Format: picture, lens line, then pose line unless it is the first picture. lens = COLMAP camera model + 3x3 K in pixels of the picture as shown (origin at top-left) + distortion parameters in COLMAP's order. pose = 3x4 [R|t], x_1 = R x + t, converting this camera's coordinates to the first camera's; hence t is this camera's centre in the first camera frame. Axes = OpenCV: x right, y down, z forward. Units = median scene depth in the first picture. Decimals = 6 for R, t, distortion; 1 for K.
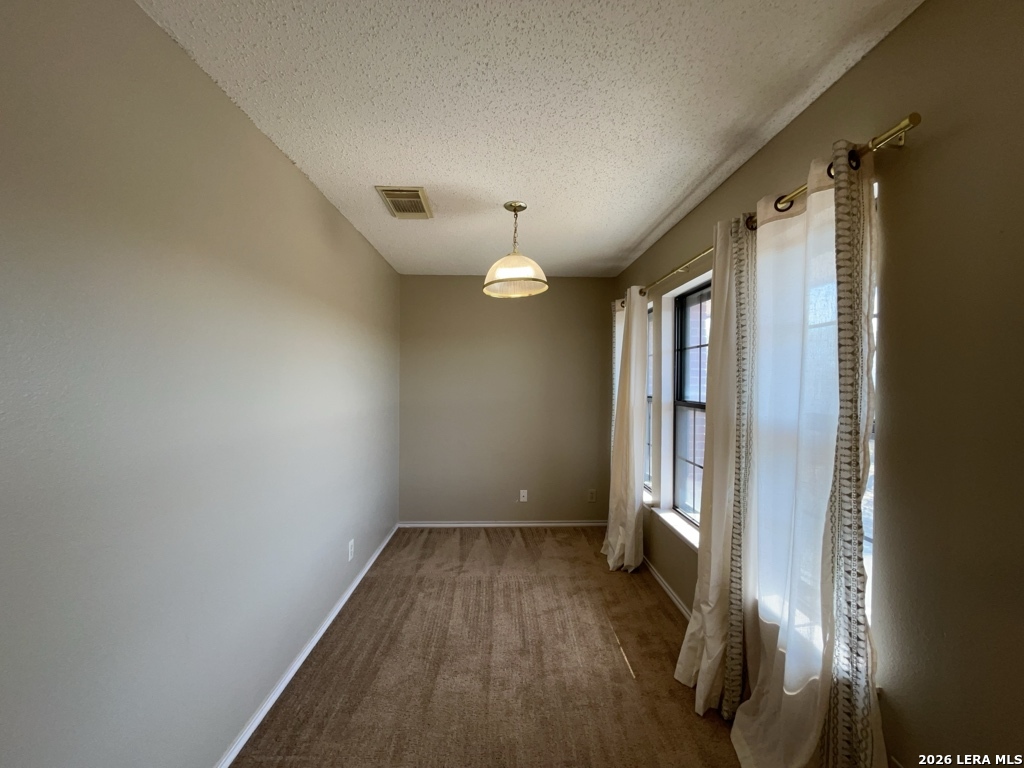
lens RADIAL K [[415.2, 0, 517.7], [0, 415.2, 387.6], [0, 0, 1]] dist [-0.006390, 0.000013]
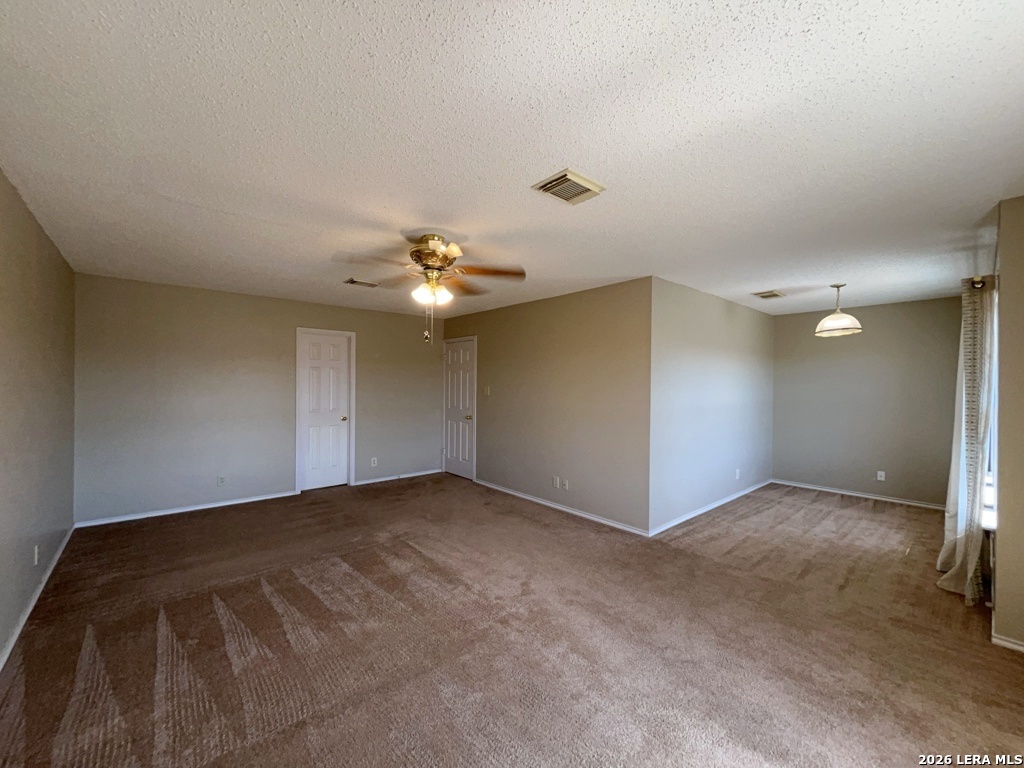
lens RADIAL K [[415.2, 0, 518.3], [0, 415.2, 390.7], [0, 0, 1]] dist [-0.006390, 0.000013]
pose [[0.638340, 0.008803, -0.769705, 0.483193], [-0.014452, 0.999895, -0.000550, 0.031478], [0.769619, 0.011475, 0.638400, -1.156815]]
